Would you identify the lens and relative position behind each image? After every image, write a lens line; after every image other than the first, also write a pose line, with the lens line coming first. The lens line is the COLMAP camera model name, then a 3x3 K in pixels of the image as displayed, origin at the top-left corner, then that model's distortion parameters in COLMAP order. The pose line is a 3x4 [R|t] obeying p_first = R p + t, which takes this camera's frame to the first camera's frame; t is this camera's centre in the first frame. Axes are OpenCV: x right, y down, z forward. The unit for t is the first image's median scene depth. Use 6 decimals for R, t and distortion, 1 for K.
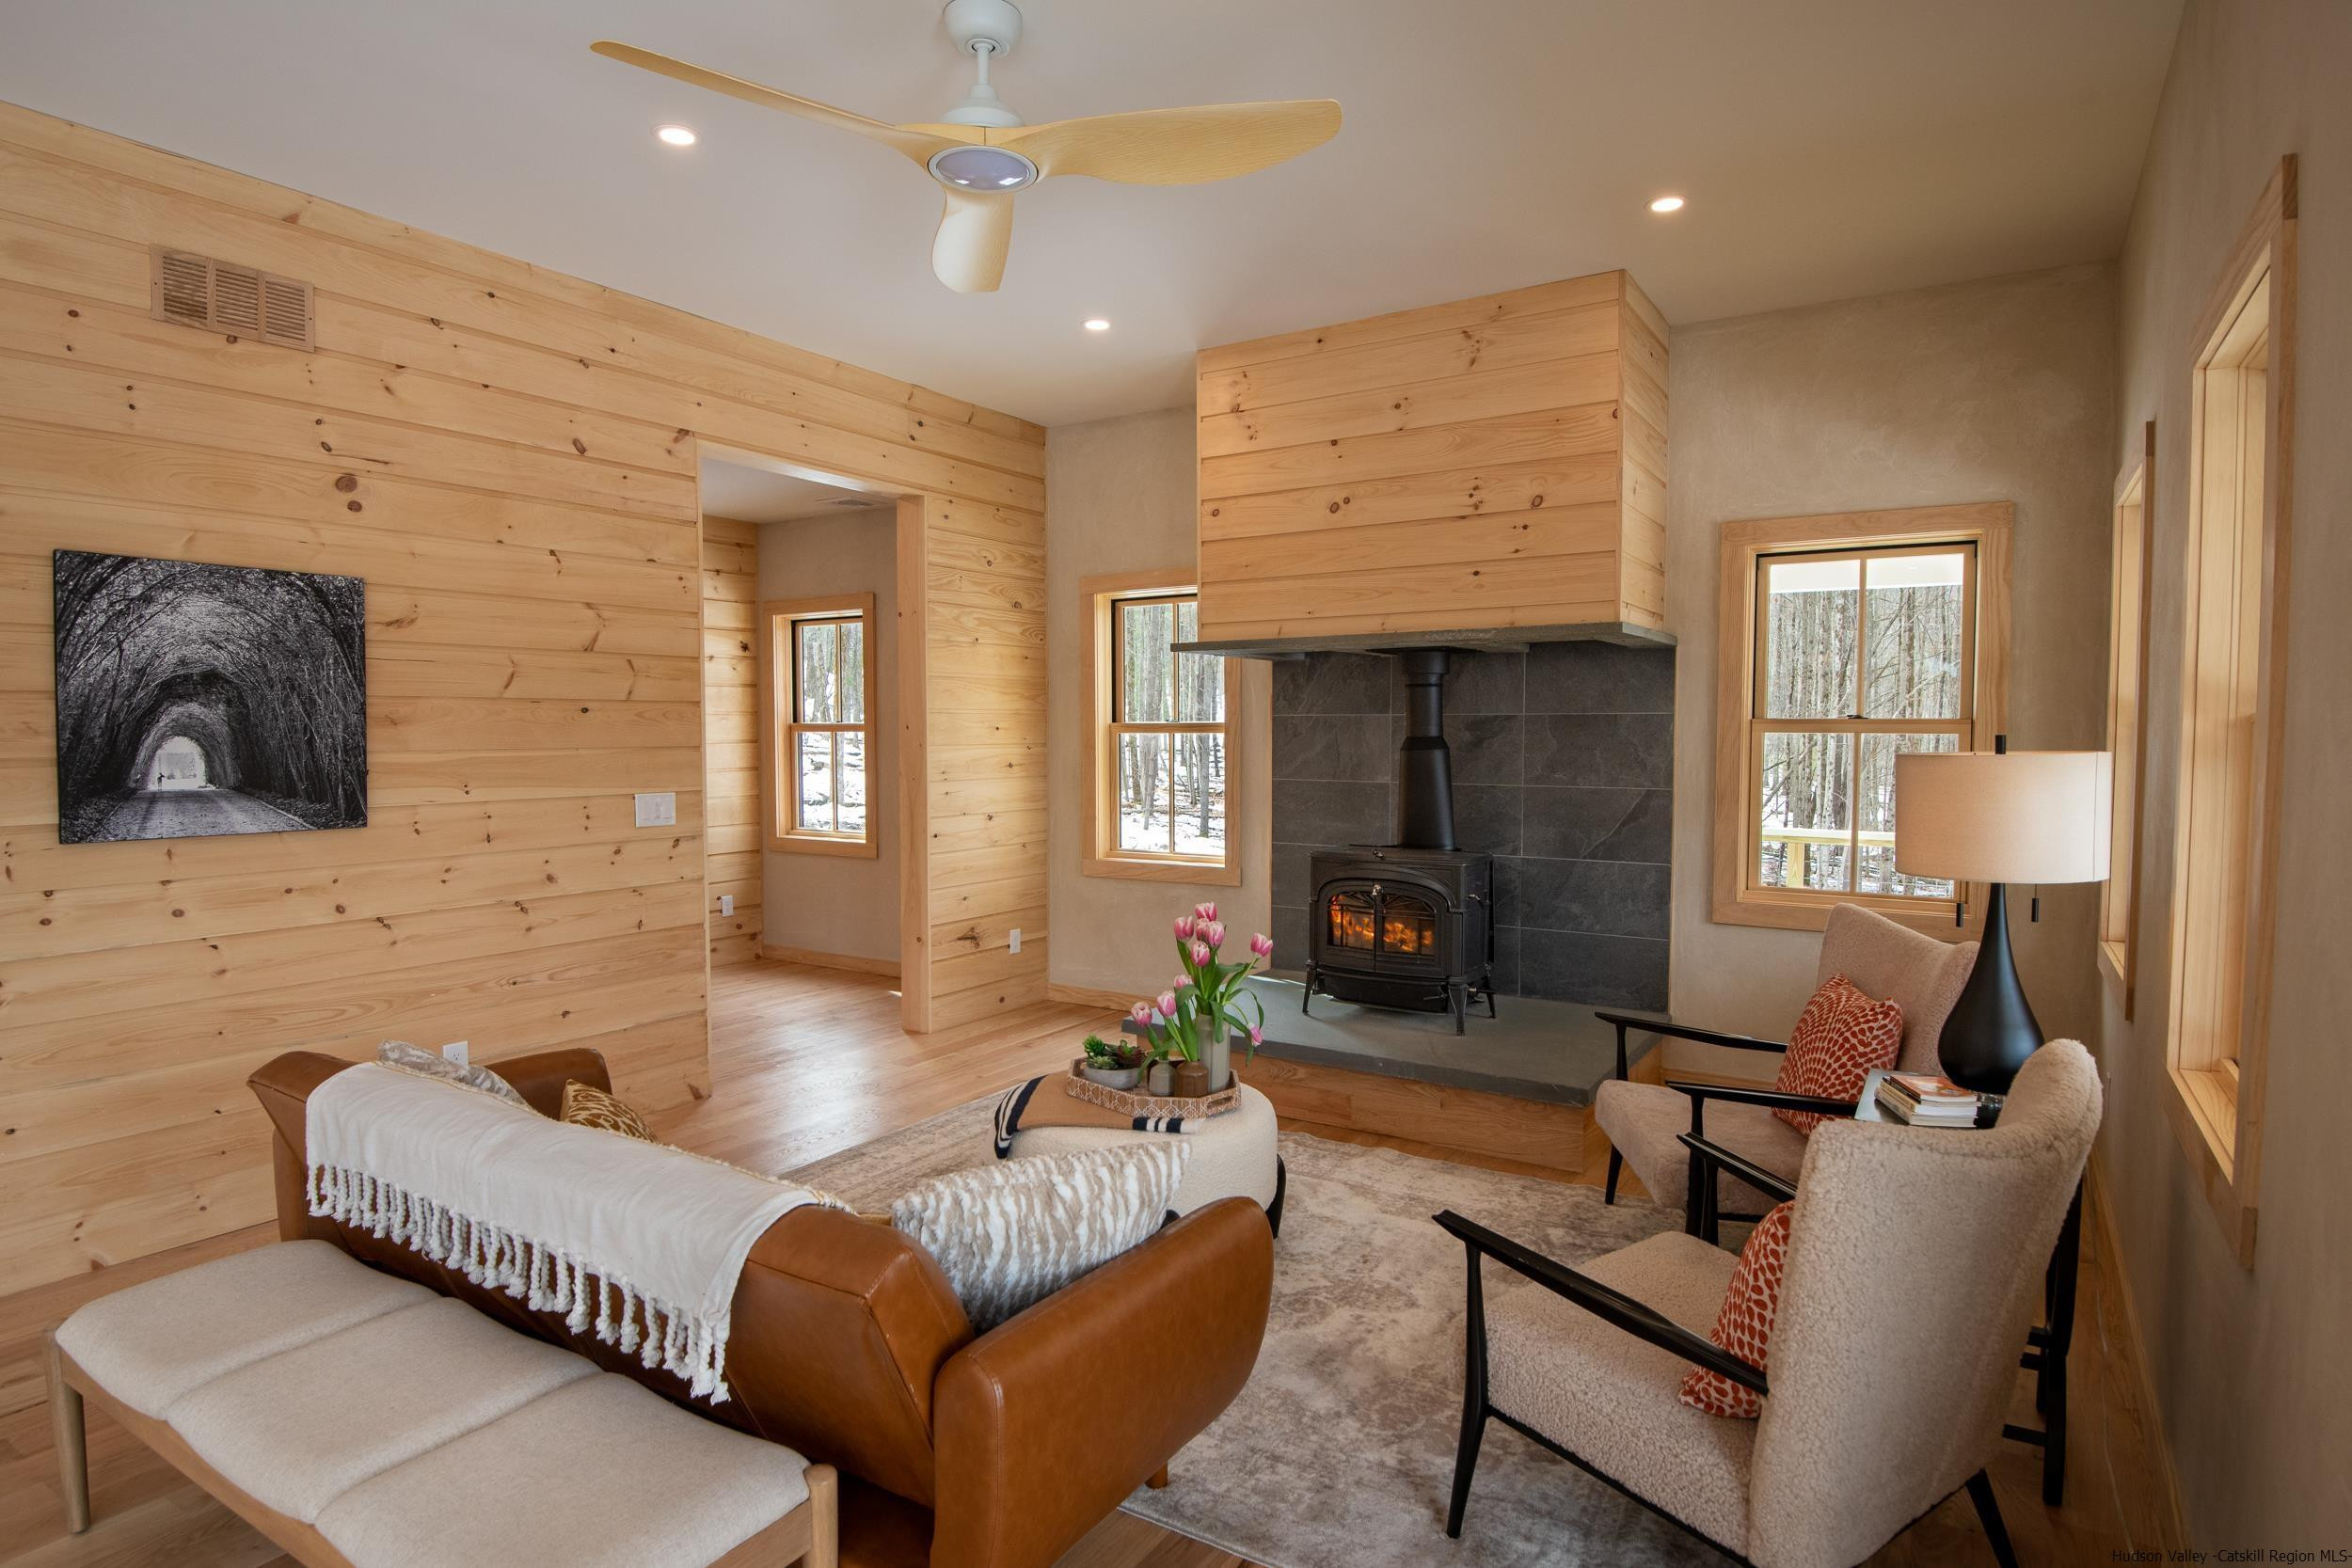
lens RADIAL K [[1266.3, 0, 1166.2], [0, 1266.3, 788.2], [0, 0, 1]] dist [0.004222, -0.006476]
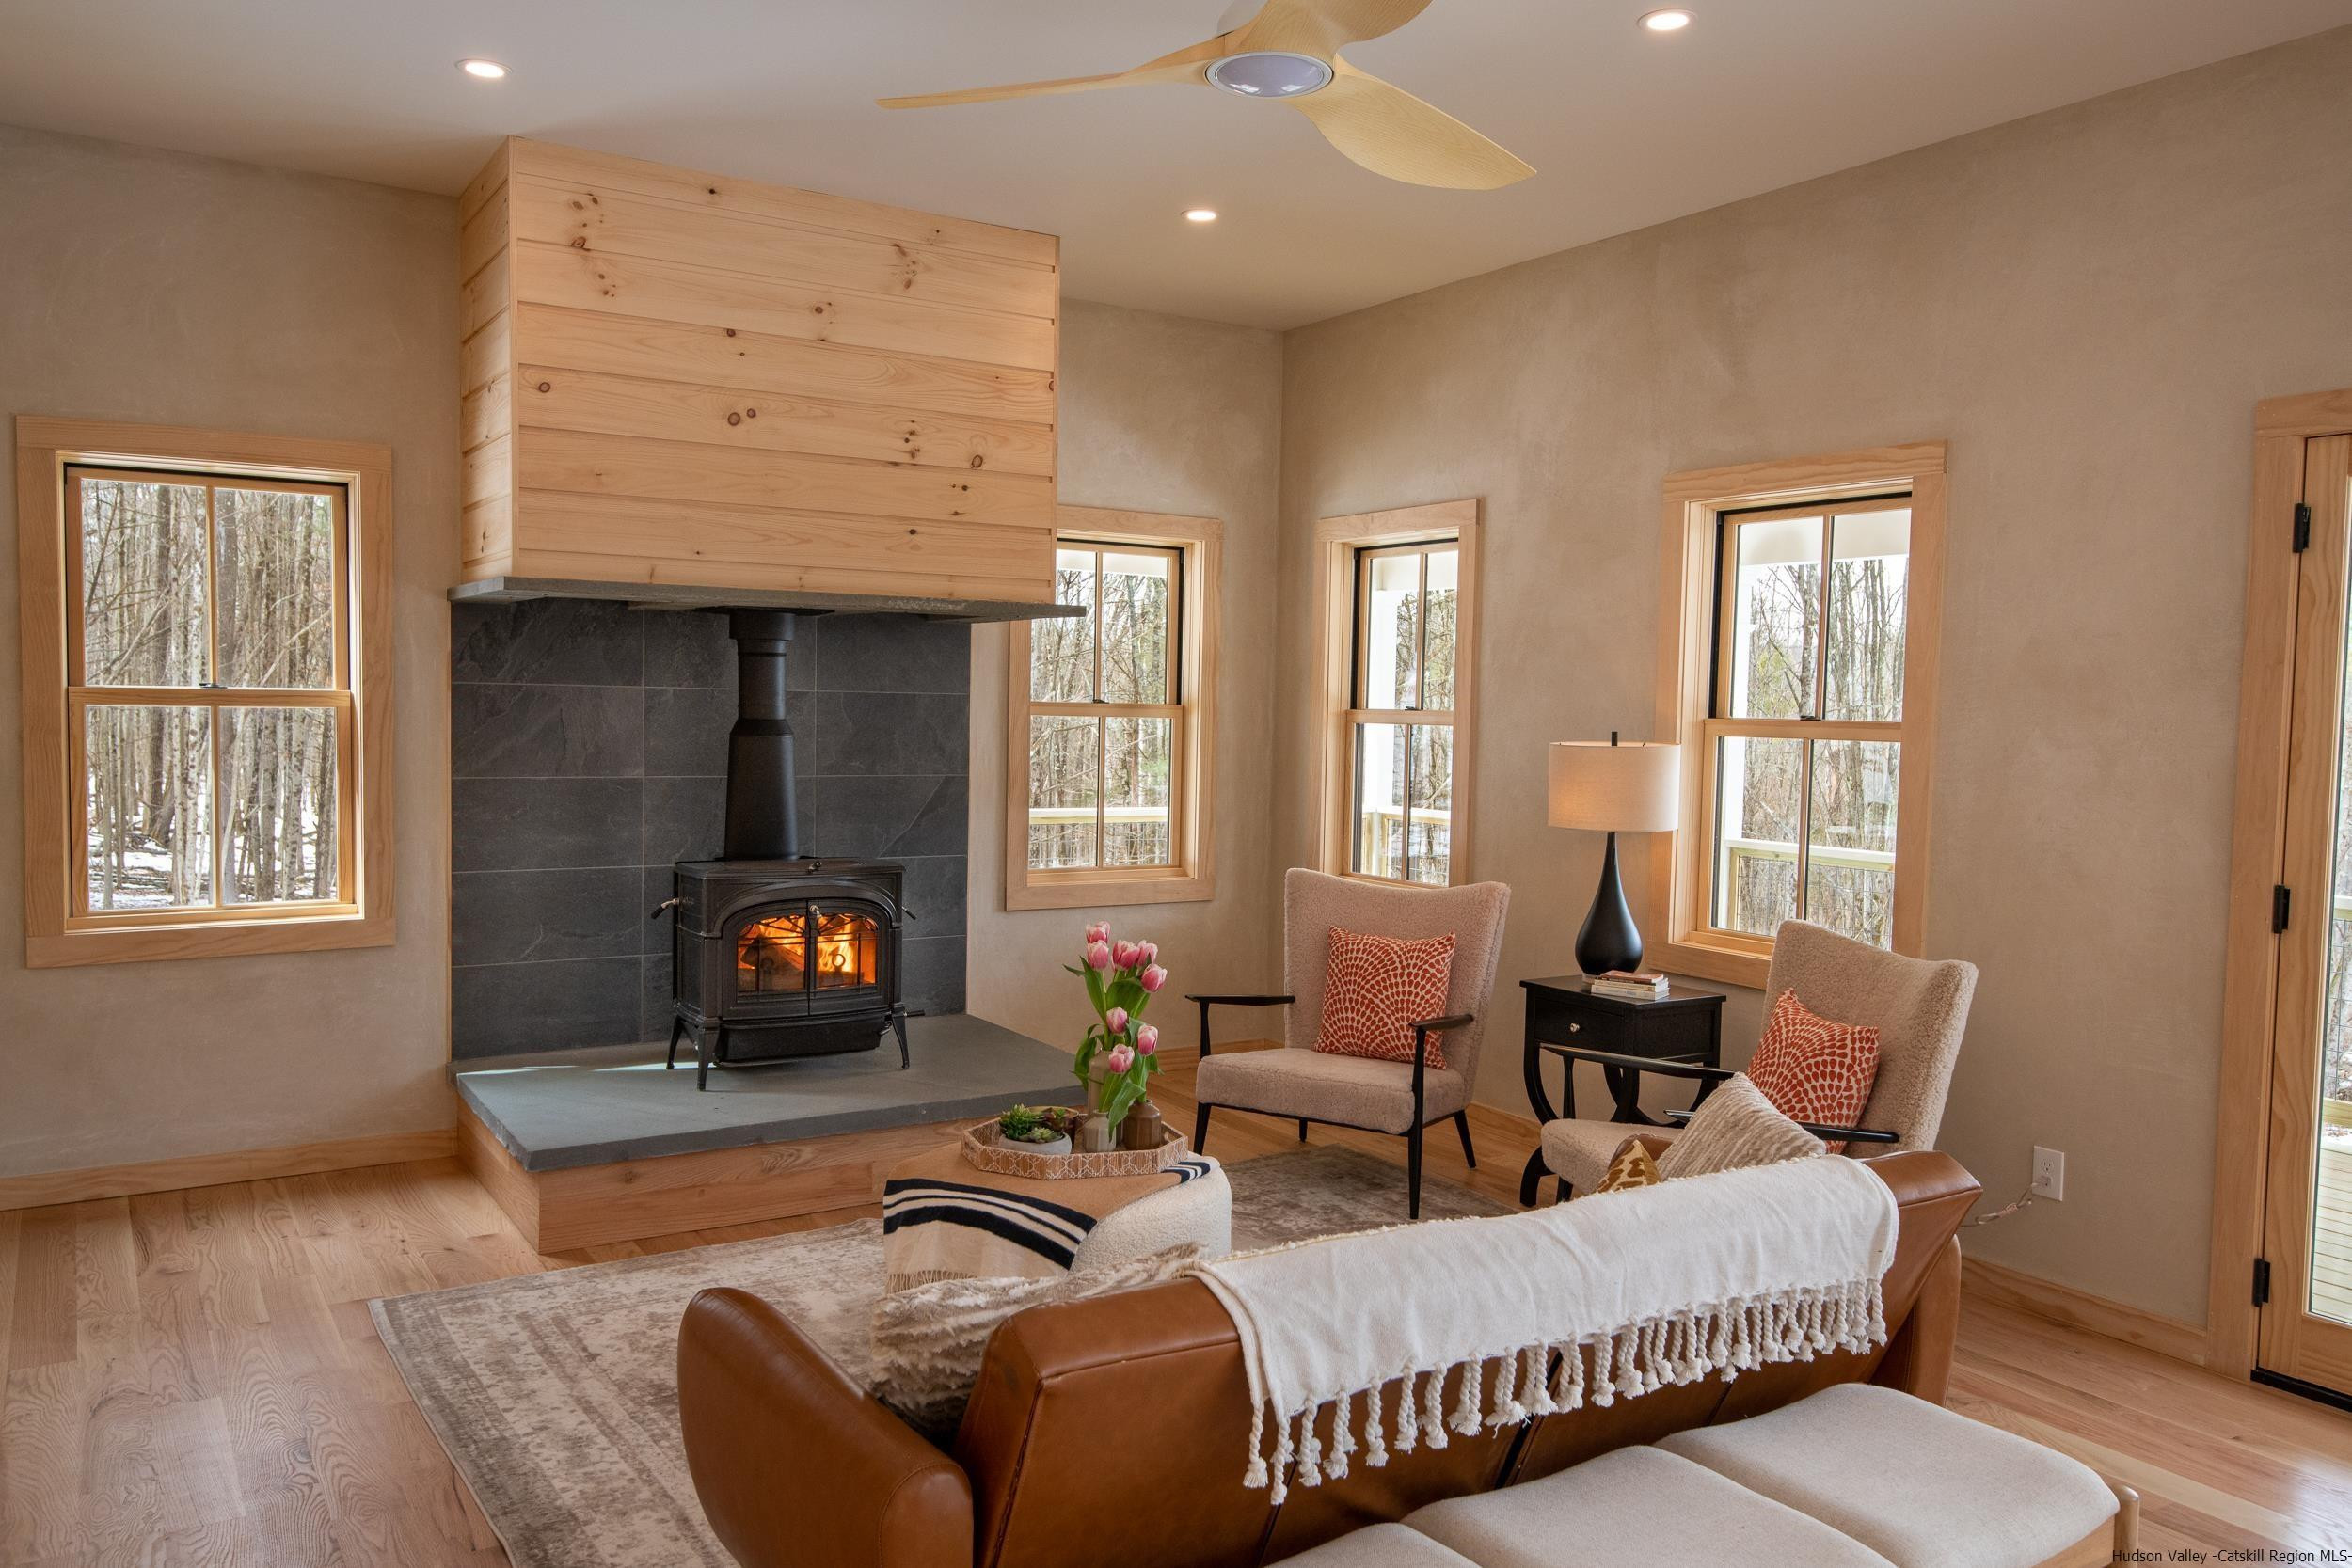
lens RADIAL K [[1745.4, 0, 1175.2], [0, 1745.4, 798.7], [0, 0, 1]] dist [0.031099, -0.011248]
pose [[0.415724, -0.044474, 0.908403, -0.719230], [0.021469, 0.999005, 0.039085, -0.029161], [-0.909237, 0.003254, 0.416265, 0.320889]]
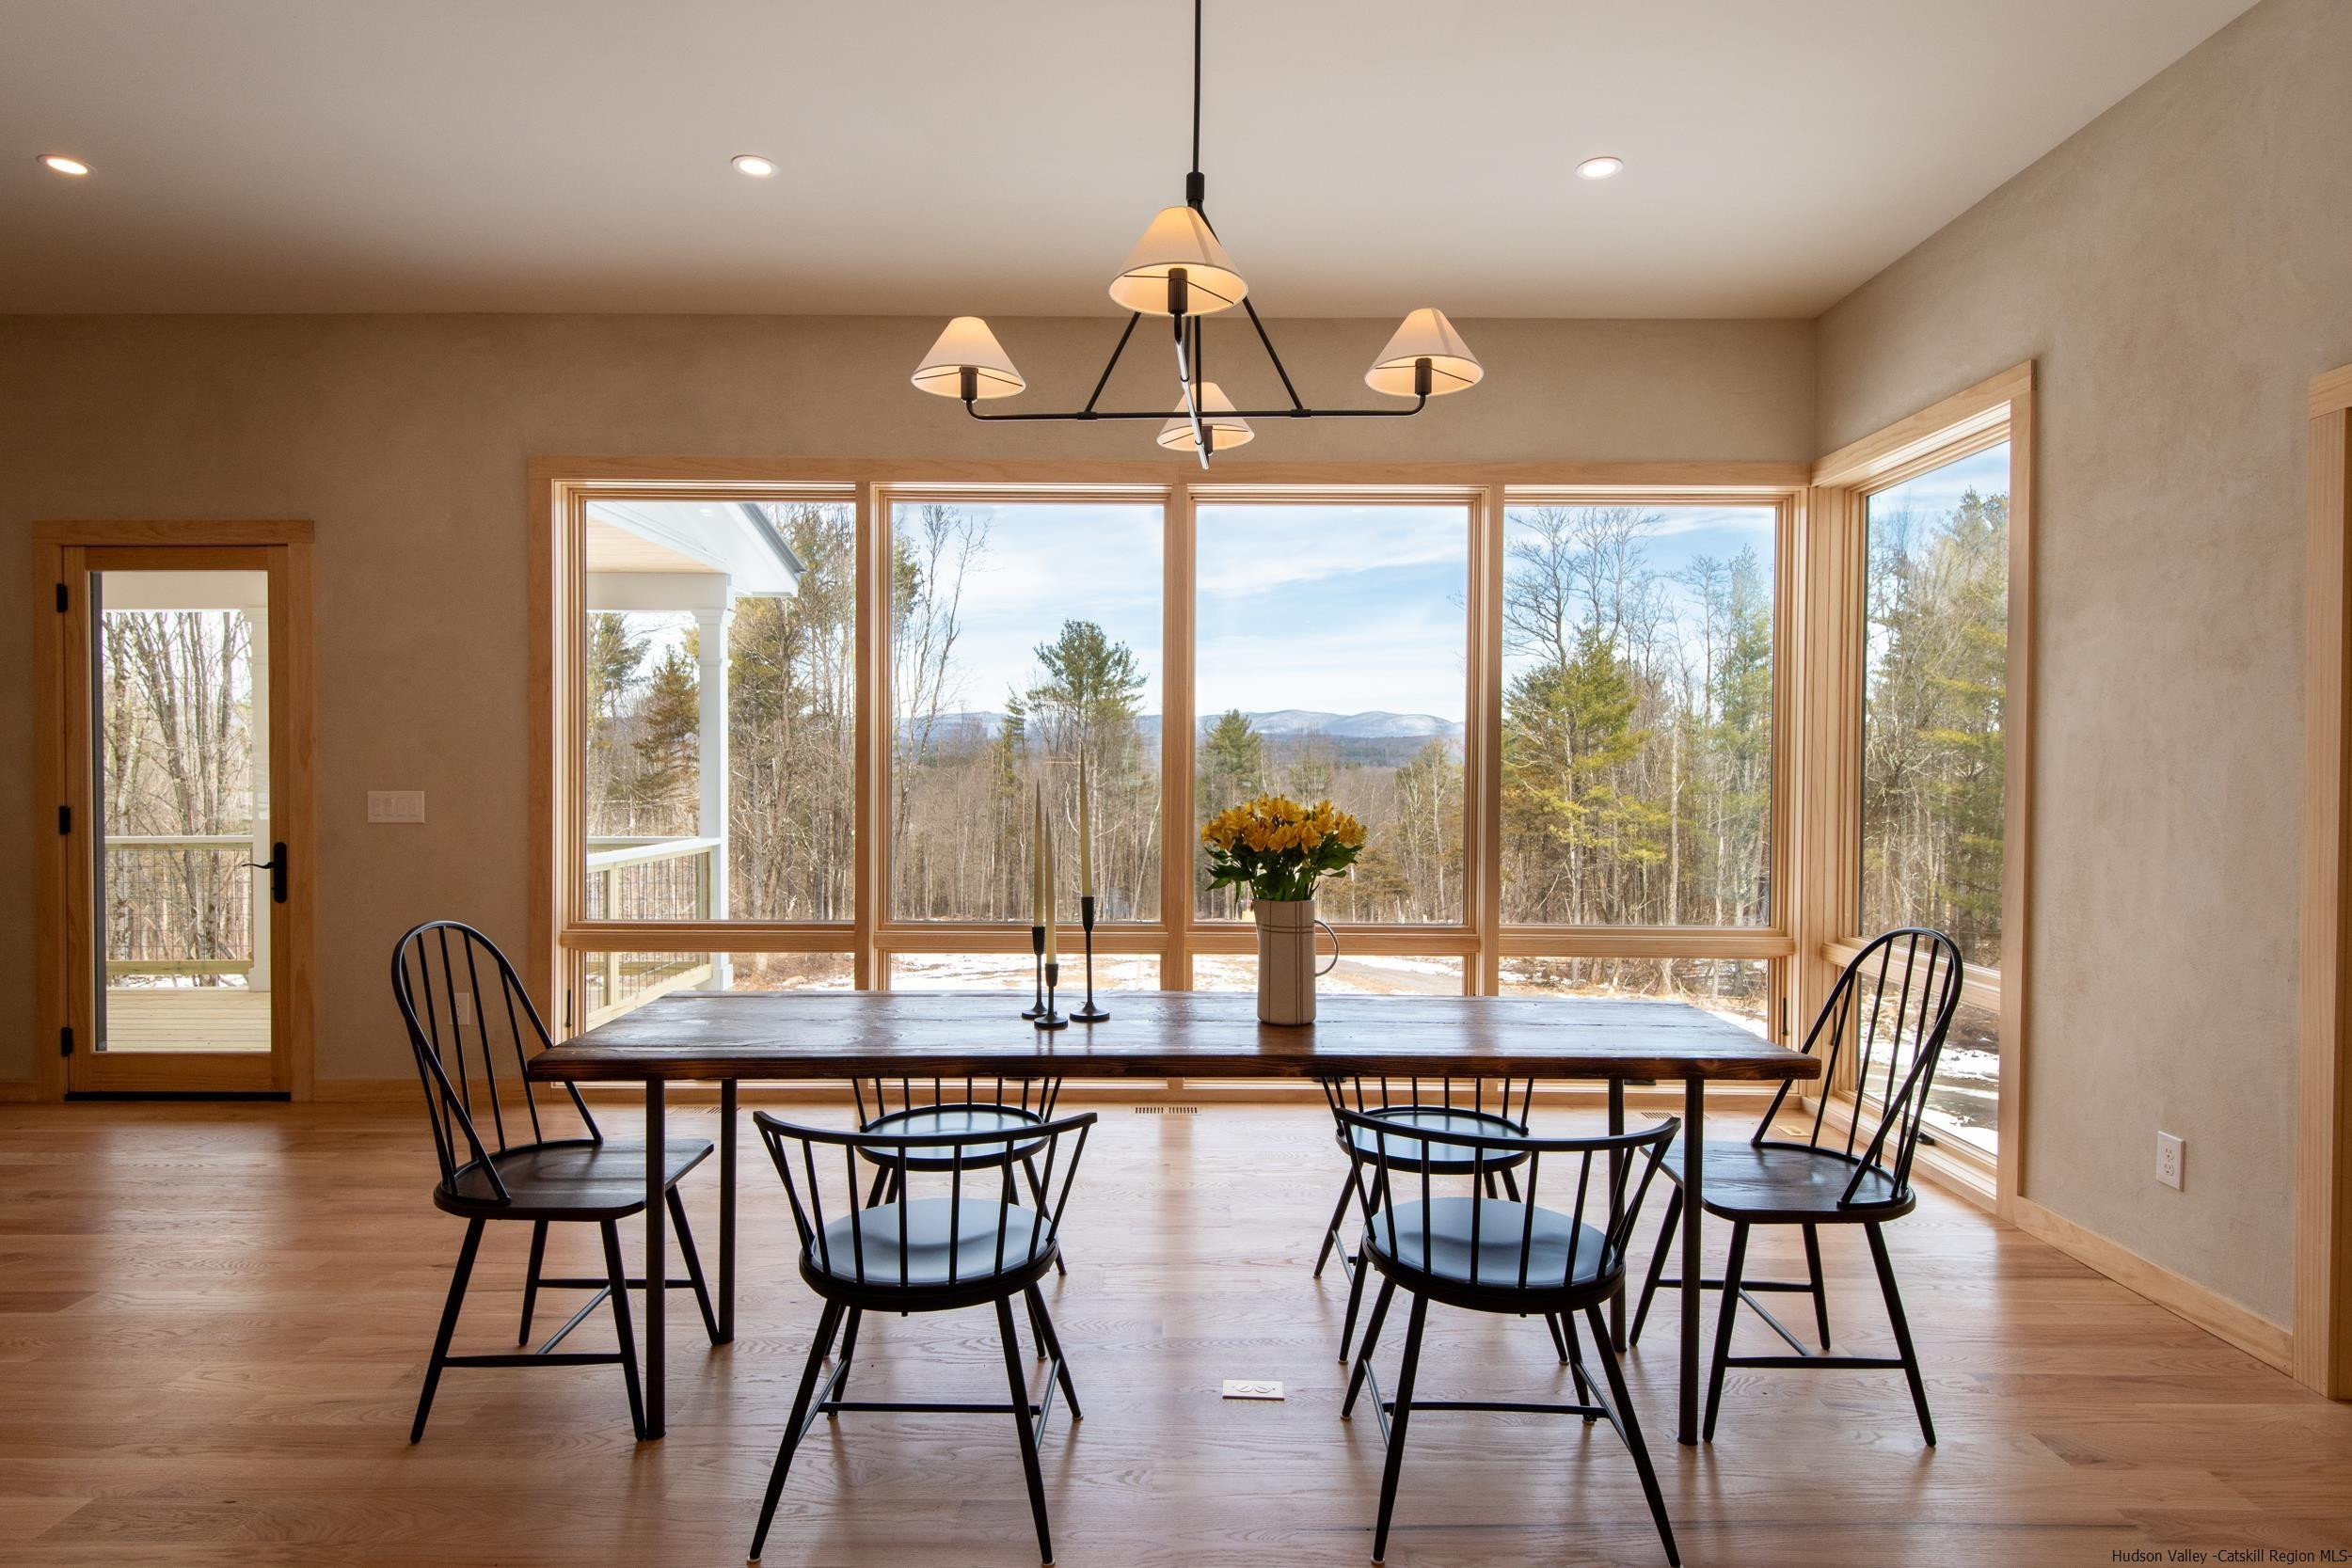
lens RADIAL K [[1266.3, 0, 1173.0], [0, 1266.3, 784.7], [0, 0, 1]] dist [0.004222, -0.006476]
pose [[-0.545600, -0.015694, 0.837899, -1.076824], [0.035575, 0.998490, 0.041867, 0.025336], [-0.837291, 0.052651, -0.544217, 0.008118]]
